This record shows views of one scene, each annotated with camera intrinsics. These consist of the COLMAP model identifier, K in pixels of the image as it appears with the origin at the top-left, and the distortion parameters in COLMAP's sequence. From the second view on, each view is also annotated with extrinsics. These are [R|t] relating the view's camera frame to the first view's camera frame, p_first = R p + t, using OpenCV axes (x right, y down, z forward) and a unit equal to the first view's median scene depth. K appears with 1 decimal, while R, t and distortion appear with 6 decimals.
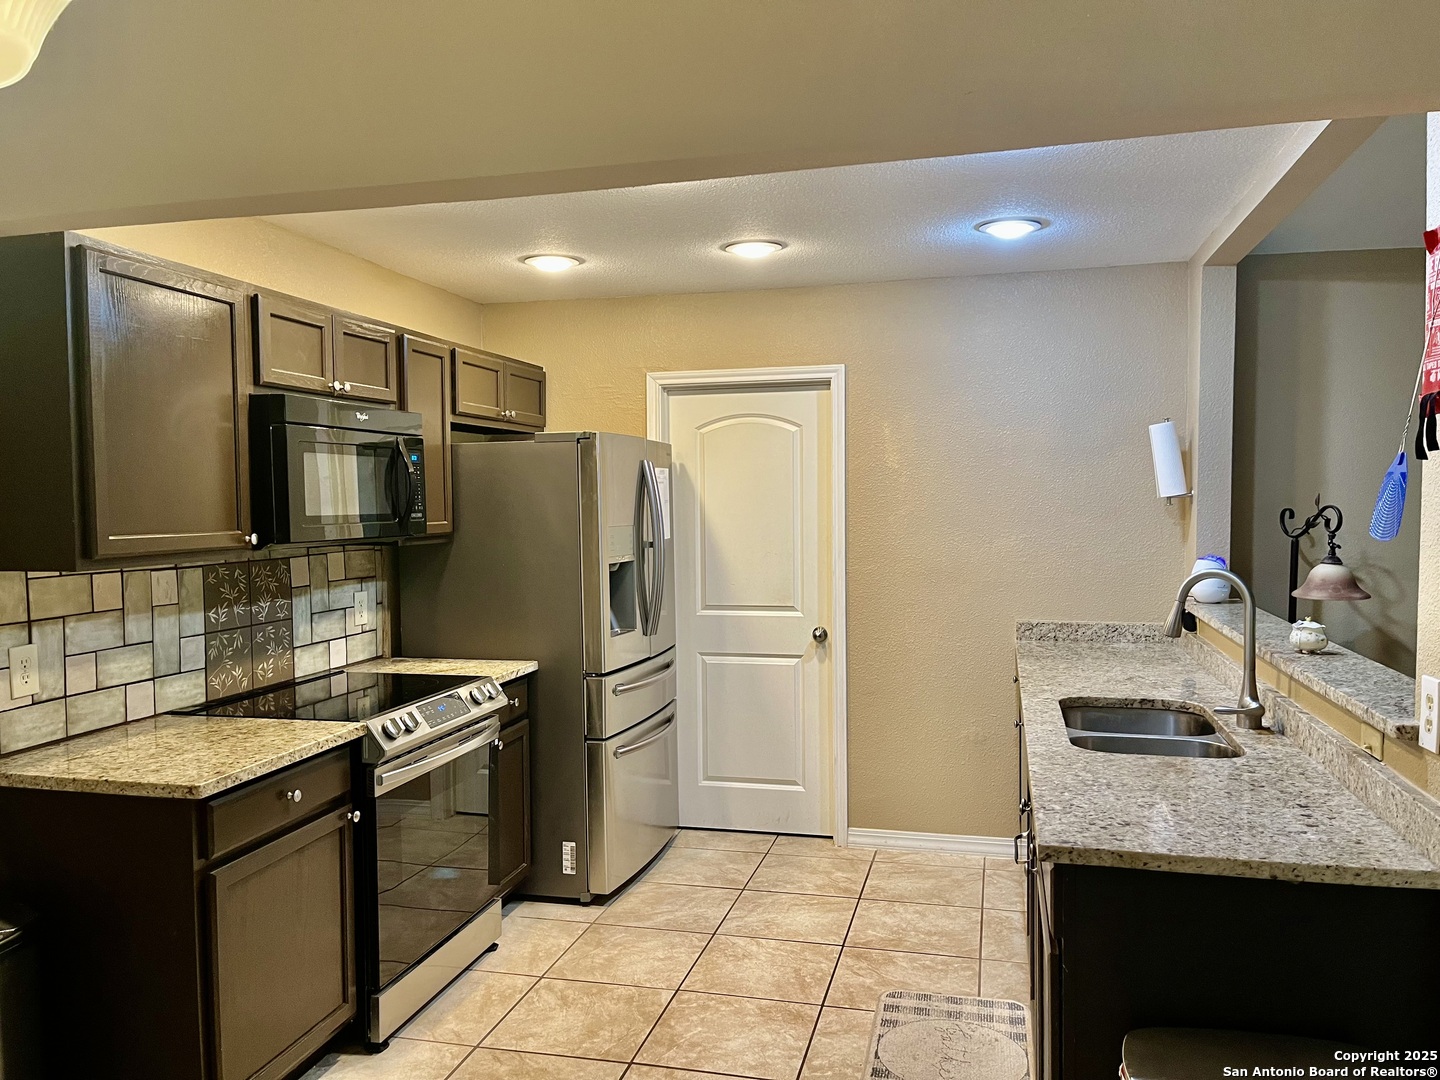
lens RADIAL K [[1102.7, 0, 728.3], [0, 1102.7, 542.3], [0, 0, 1]] dist [0.067113, -0.084353]
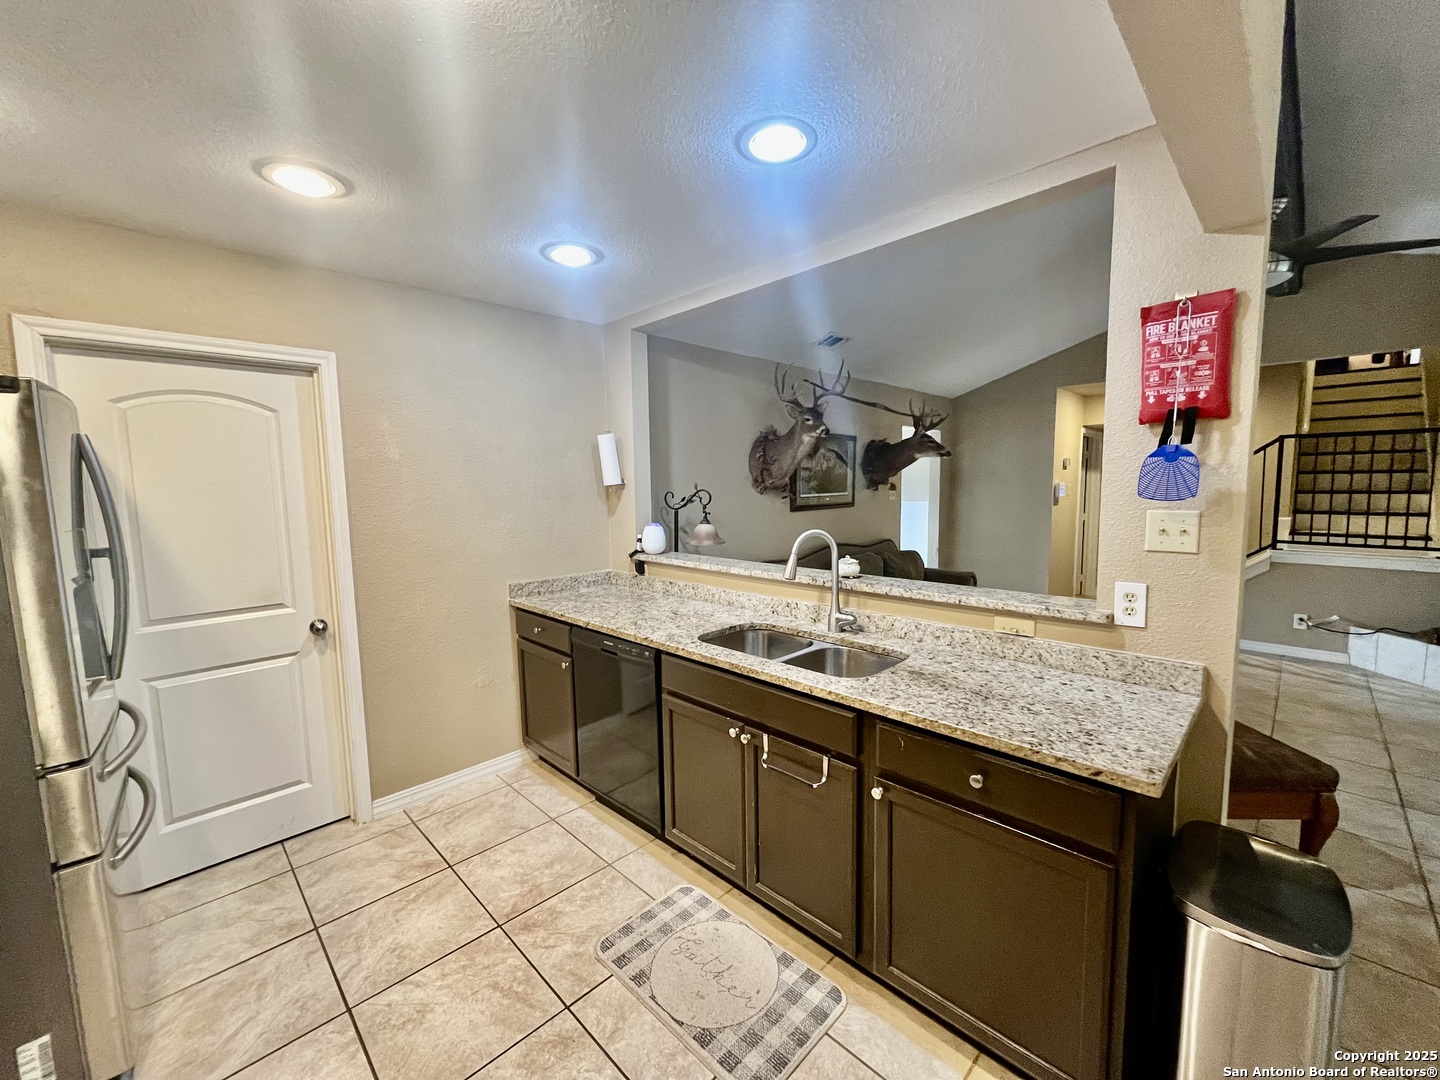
lens RADIAL K [[580.5, 0, 721.7], [0, 580.5, 539.4], [0, 0, 1]] dist [-0.002790, -0.000210]
pose [[0.522299, -0.081084, 0.848899, -0.207263], [0.048245, 0.996684, 0.065517, -0.014116], [-0.851397, 0.006736, 0.524479, 0.533587]]
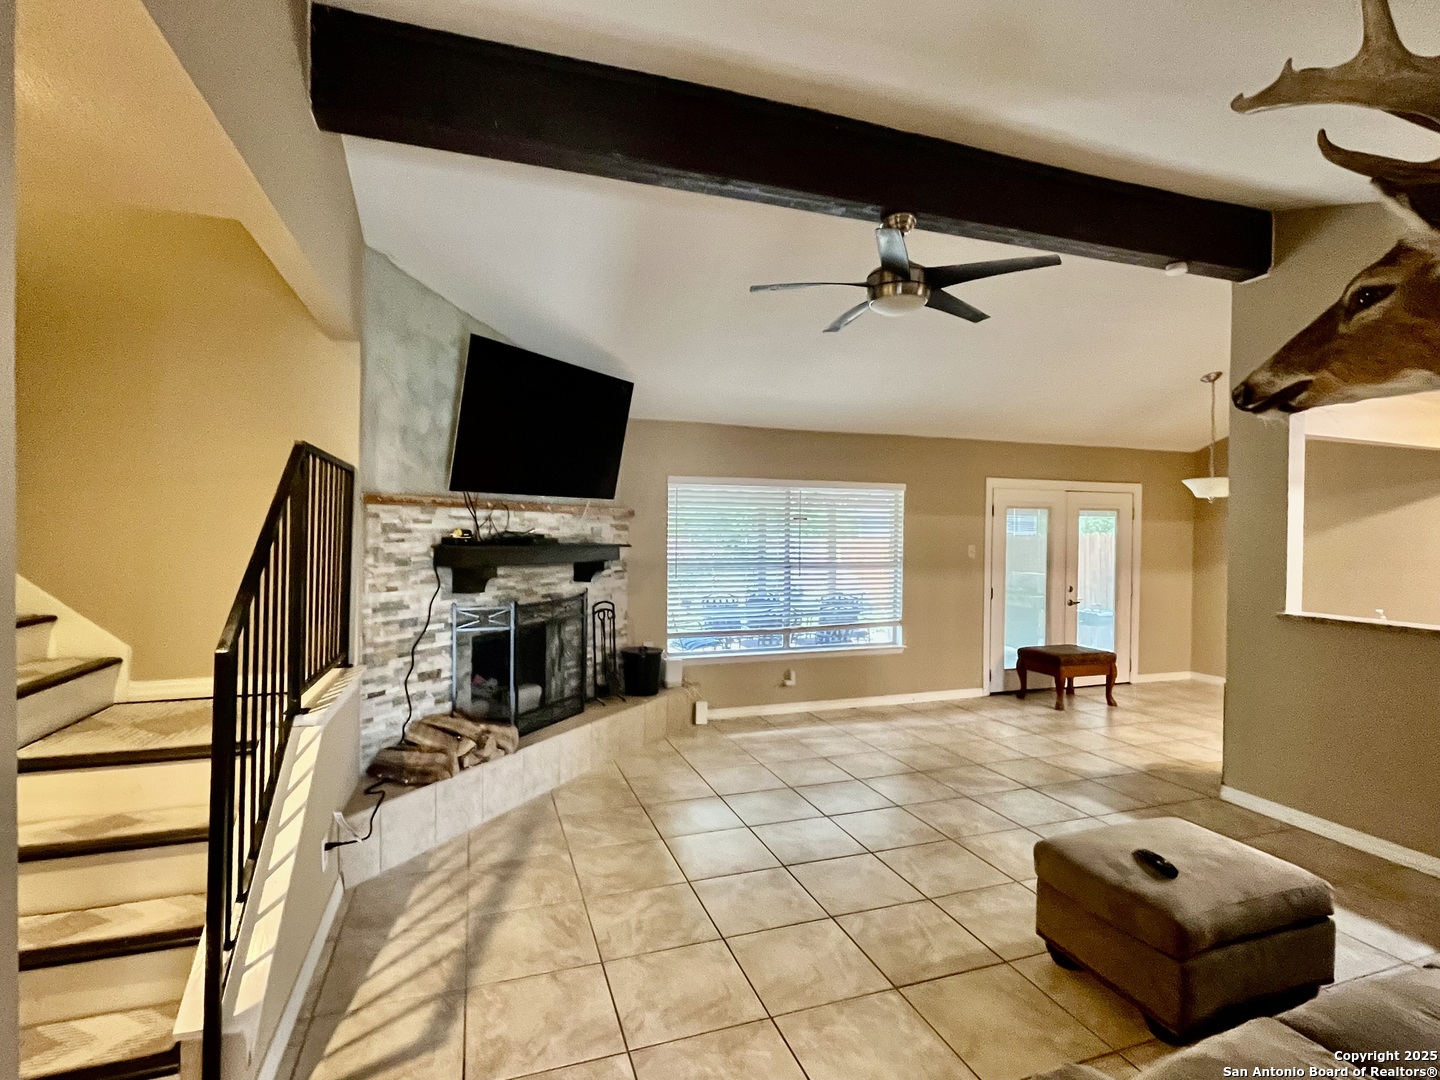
lens RADIAL K [[707.9, 0, 717.3], [0, 707.9, 539.0], [0, 0, 1]] dist [-0.001042, -0.000766]
pose [[-0.843117, 0.006222, -0.537694, 1.551763], [-0.024063, 0.998495, 0.049285, -0.050787], [0.537191, 0.054492, -0.841698, 0.913636]]
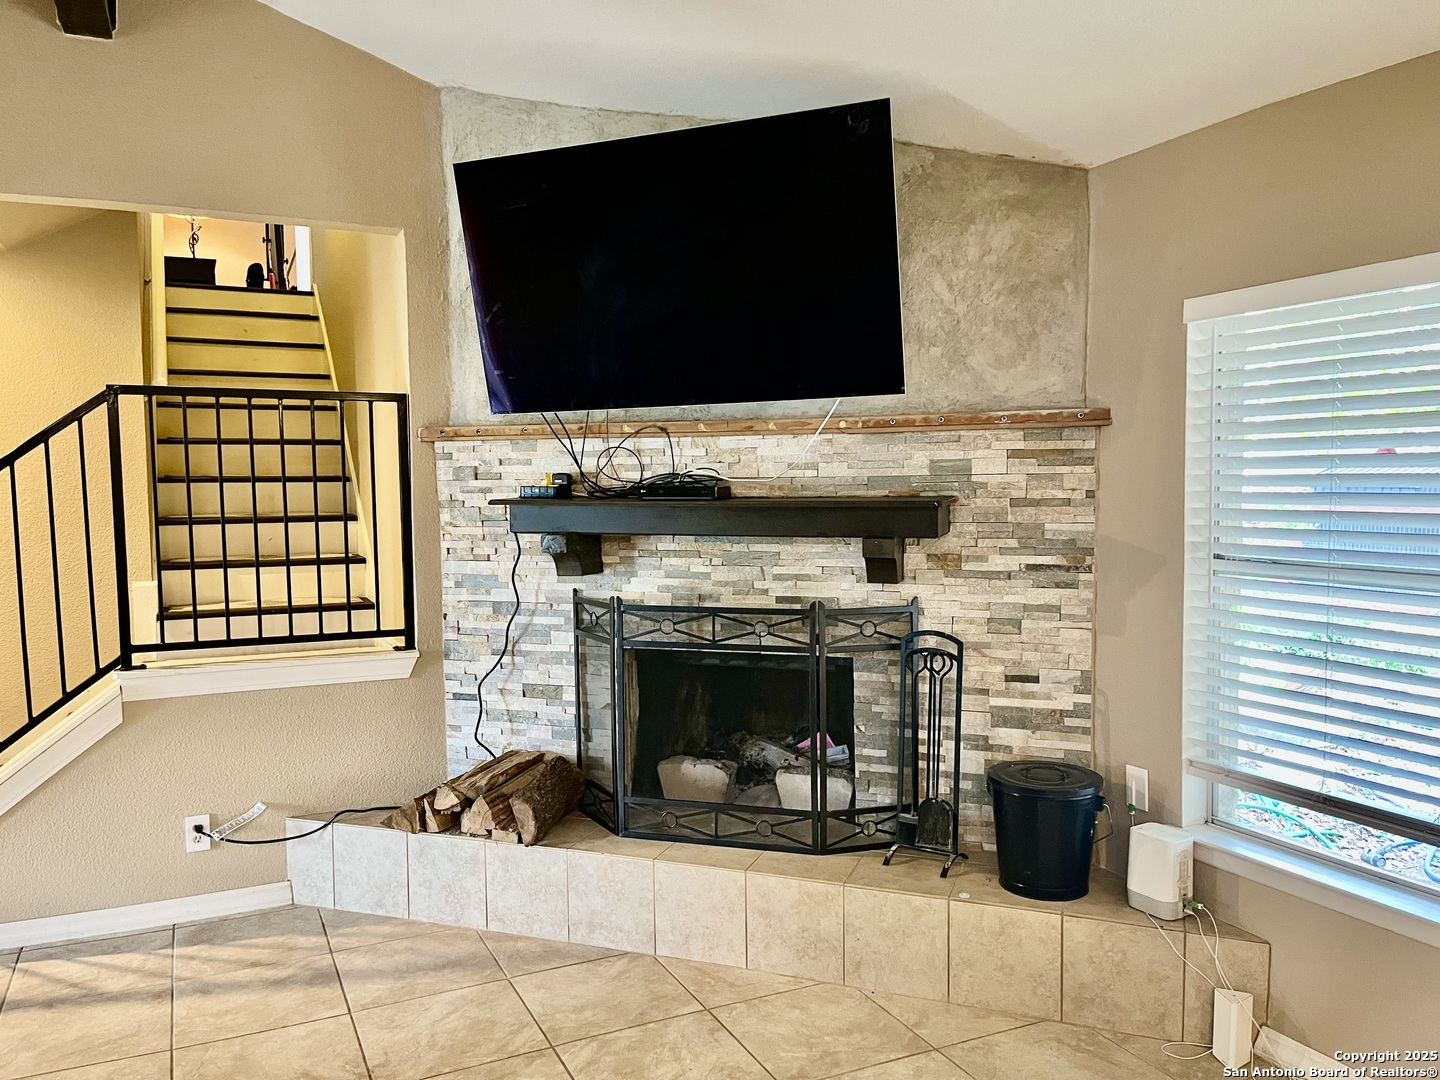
lens RADIAL K [[1102.7, 0, 718.4], [0, 1102.7, 550.3], [0, 0, 1]] dist [0.067113, -0.084353]
pose [[-0.637097, -0.036835, 0.769903, 0.430046], [0.048105, 0.995010, 0.087413, -0.015455], [-0.769281, 0.092727, -0.632145, 0.376577]]
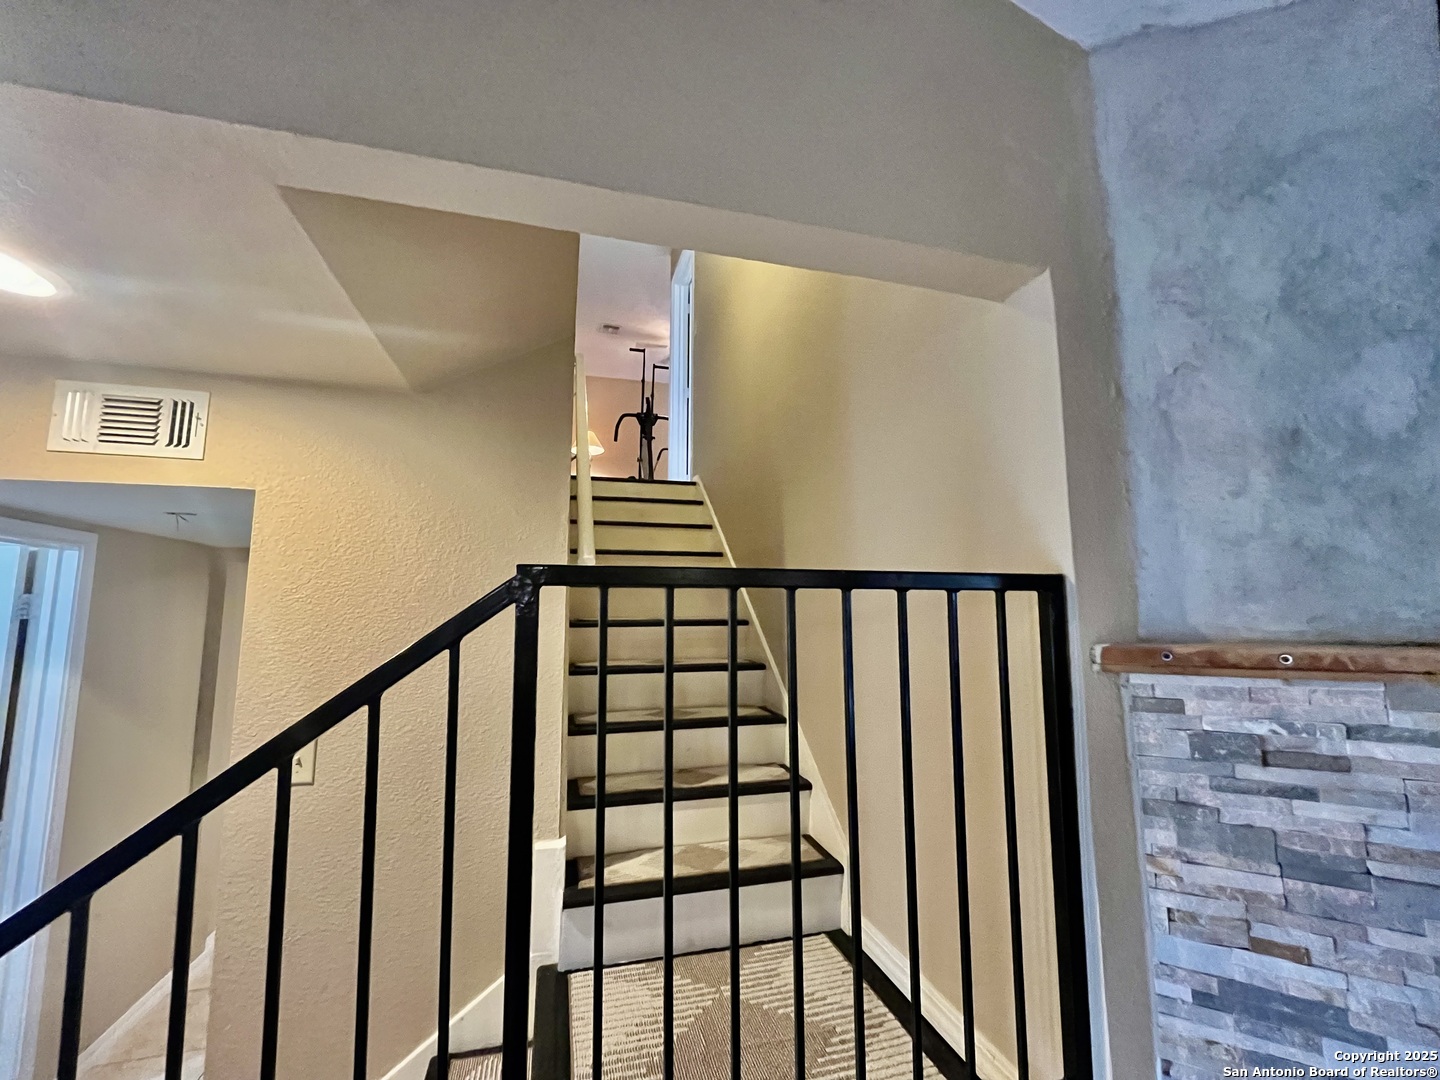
lens RADIAL K [[580.5, 0, 713.0], [0, 580.5, 539.0], [0, 0, 1]] dist [-0.002790, -0.000210]
pose [[-0.478720, 0.114269, 0.870500, 1.290214], [0.046607, 0.993404, -0.104771, -0.082424], [-0.876730, -0.009584, -0.480888, 0.200287]]
